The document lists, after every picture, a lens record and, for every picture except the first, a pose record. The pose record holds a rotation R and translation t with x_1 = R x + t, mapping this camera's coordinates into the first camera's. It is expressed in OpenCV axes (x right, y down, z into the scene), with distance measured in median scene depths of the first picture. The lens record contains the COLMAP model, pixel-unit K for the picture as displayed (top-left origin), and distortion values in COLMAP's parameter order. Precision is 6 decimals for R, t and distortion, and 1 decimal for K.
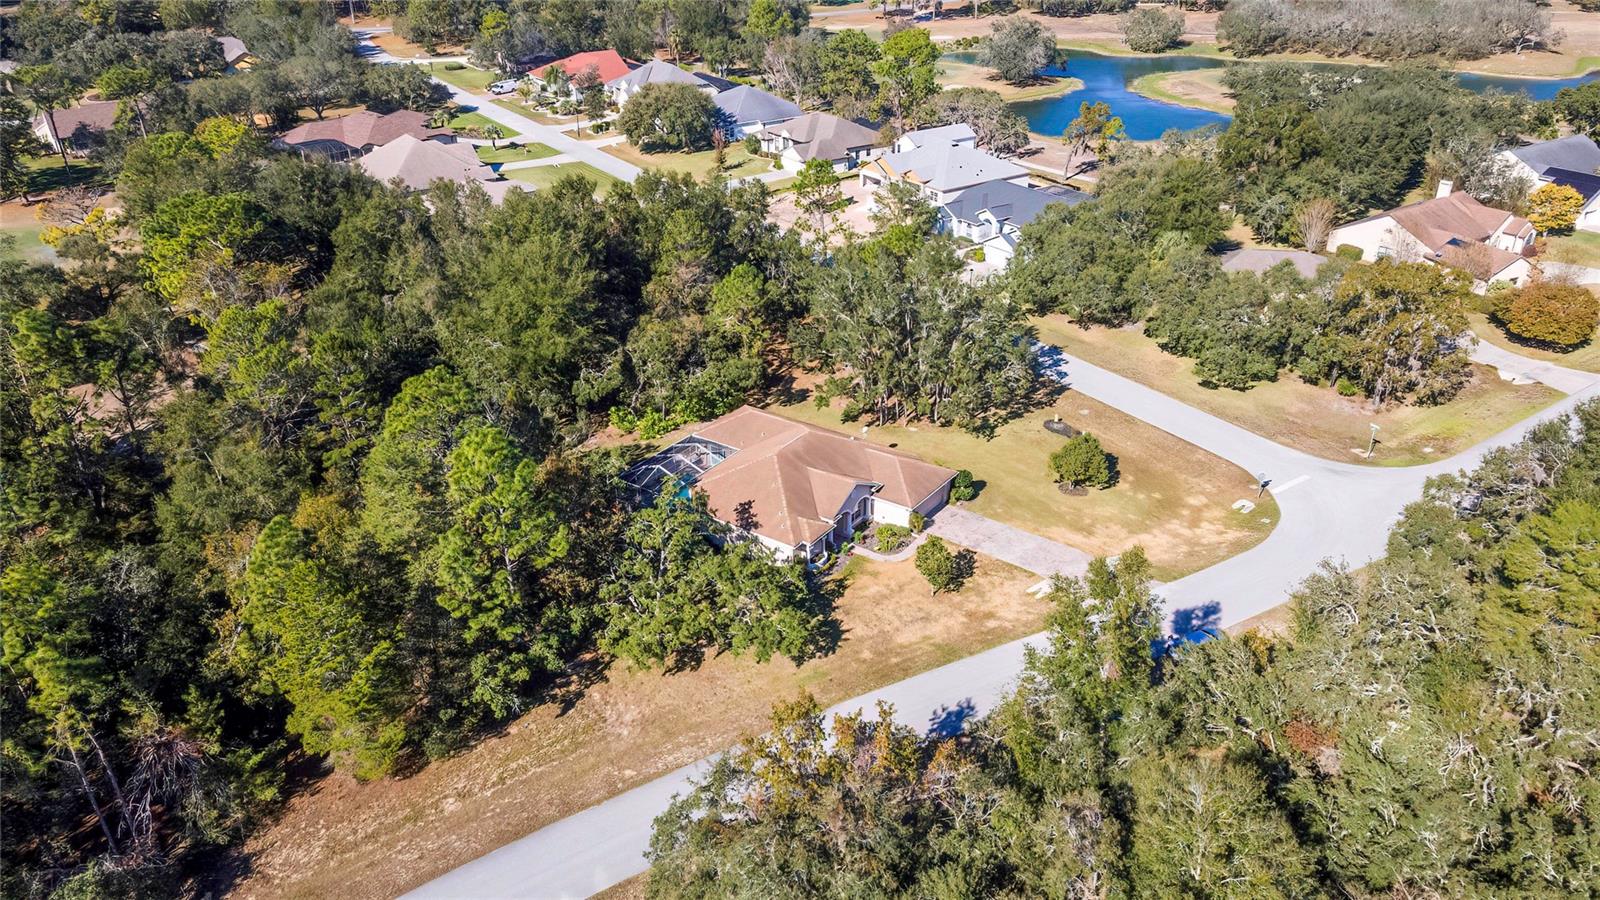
lens RADIAL K [[1170.8, 0, 800.0], [0, 1170.8, 450.0], [0, 0, 1]] dist [0.005564, 0.068908]
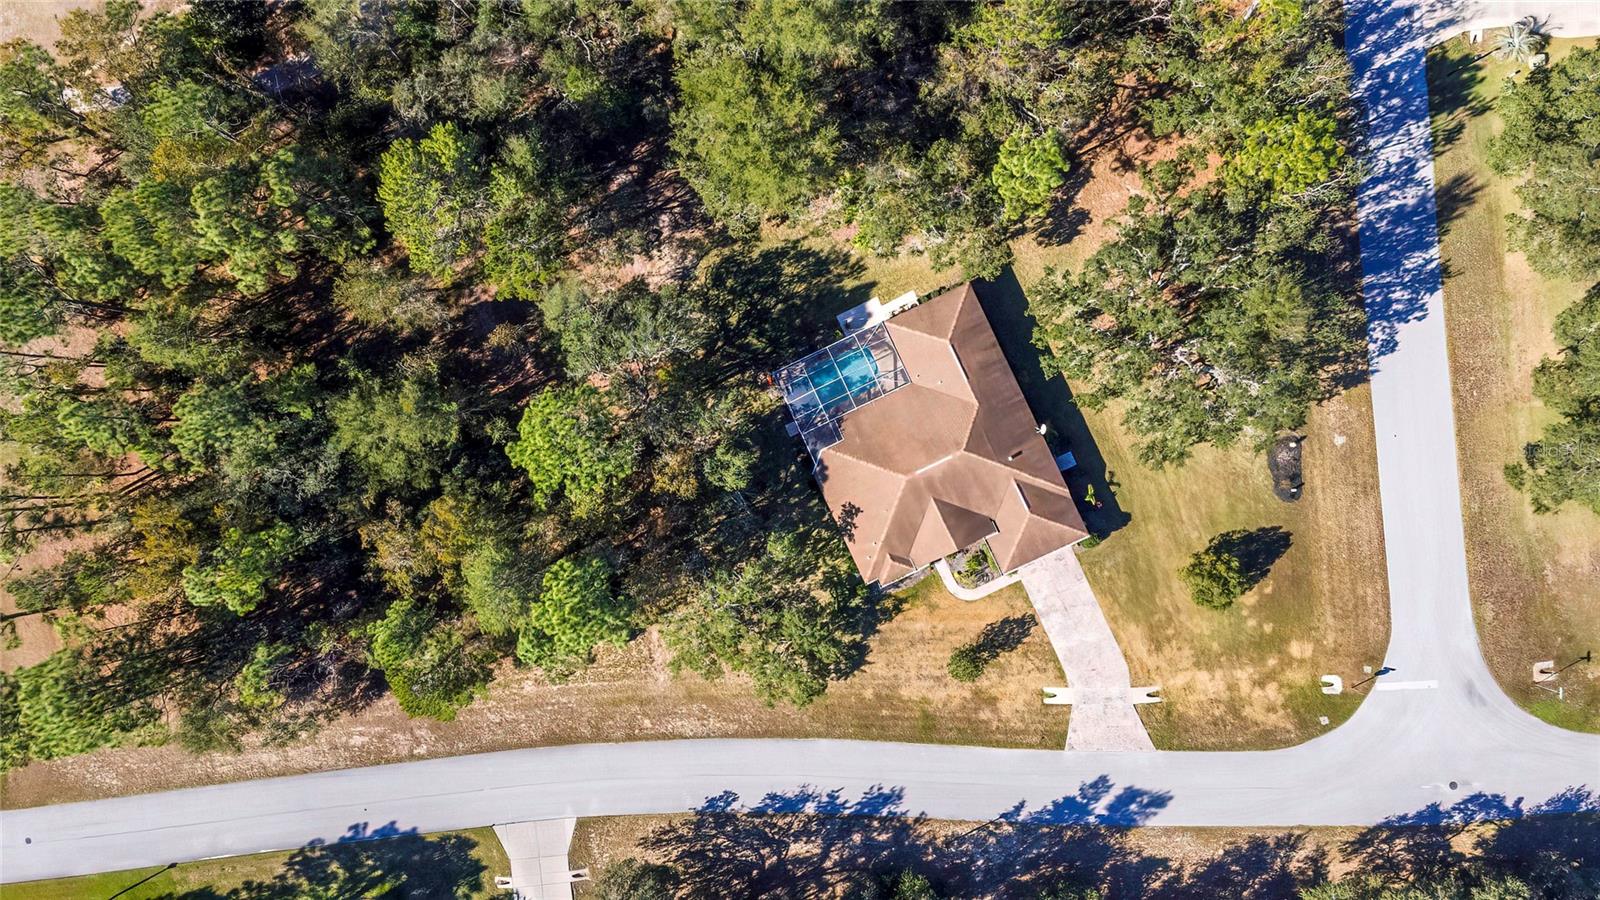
lens RADIAL K [[1170.8, 0, 800.0], [0, 1170.8, 450.0], [0, 0, 1]] dist [0.005564, 0.068908]
pose [[0.870471, 0.492145, -0.008604, -0.103775], [-0.211879, 0.390418, 0.895925, -0.868229], [0.444284, -0.778053, 0.444123, 0.549144]]
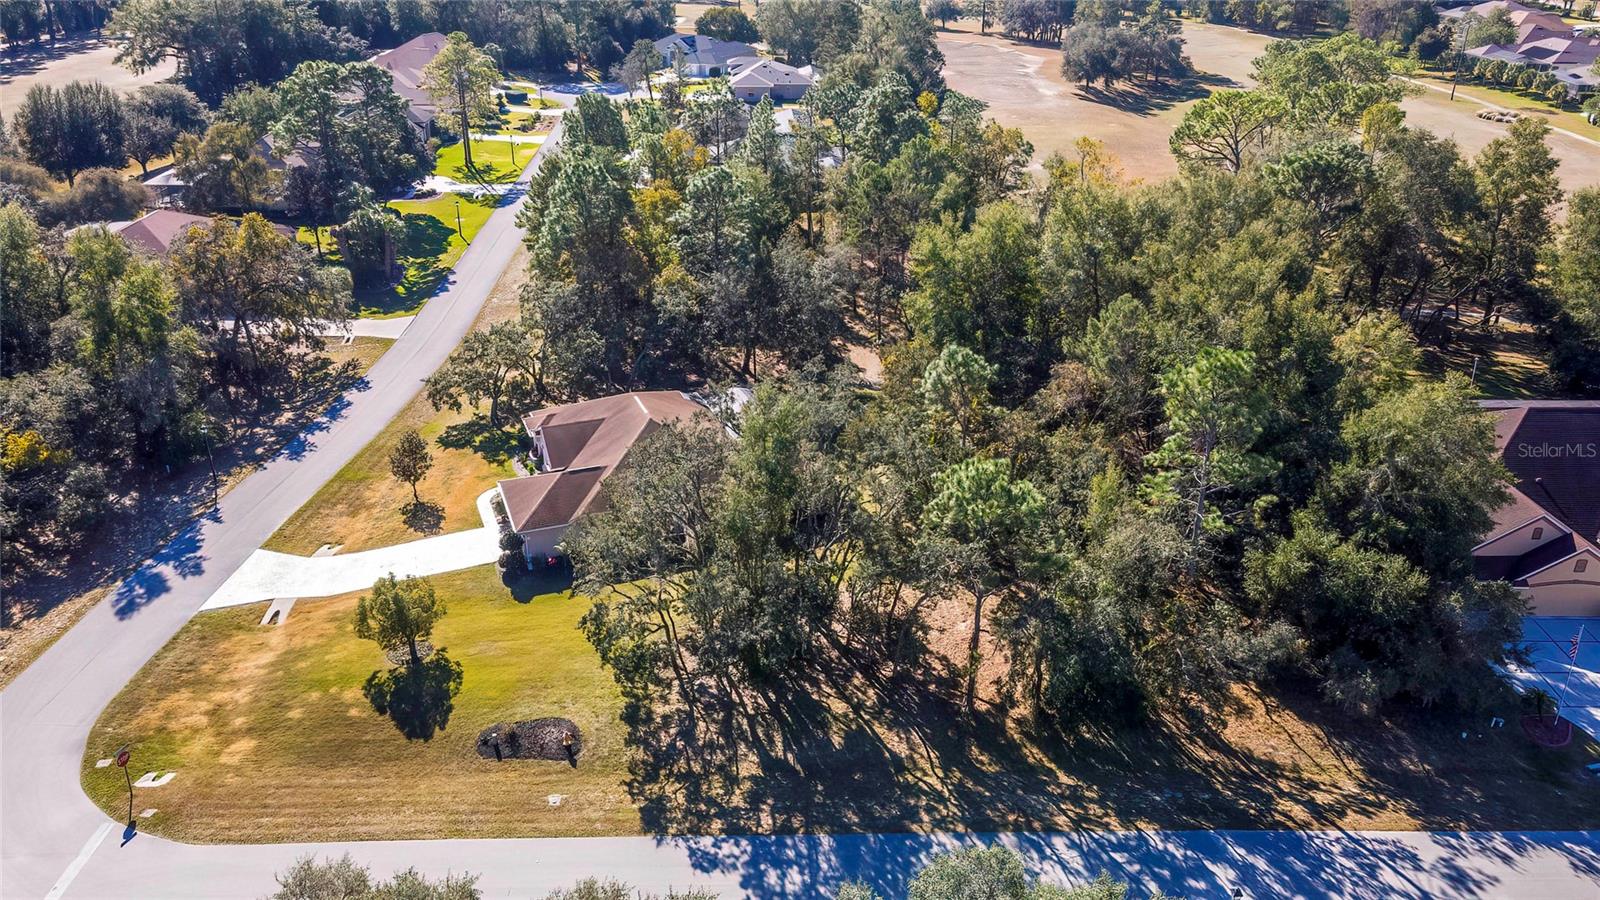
lens RADIAL K [[1191.5, 0, 800.0], [0, 1191.5, 450.0], [0, 0, 1]] dist [-0.002812, 0.077883]
pose [[-0.549291, 0.360109, -0.754056, 0.632181], [-0.386979, 0.690164, 0.611491, -0.594144], [0.740626, 0.627690, -0.239747, 1.359213]]
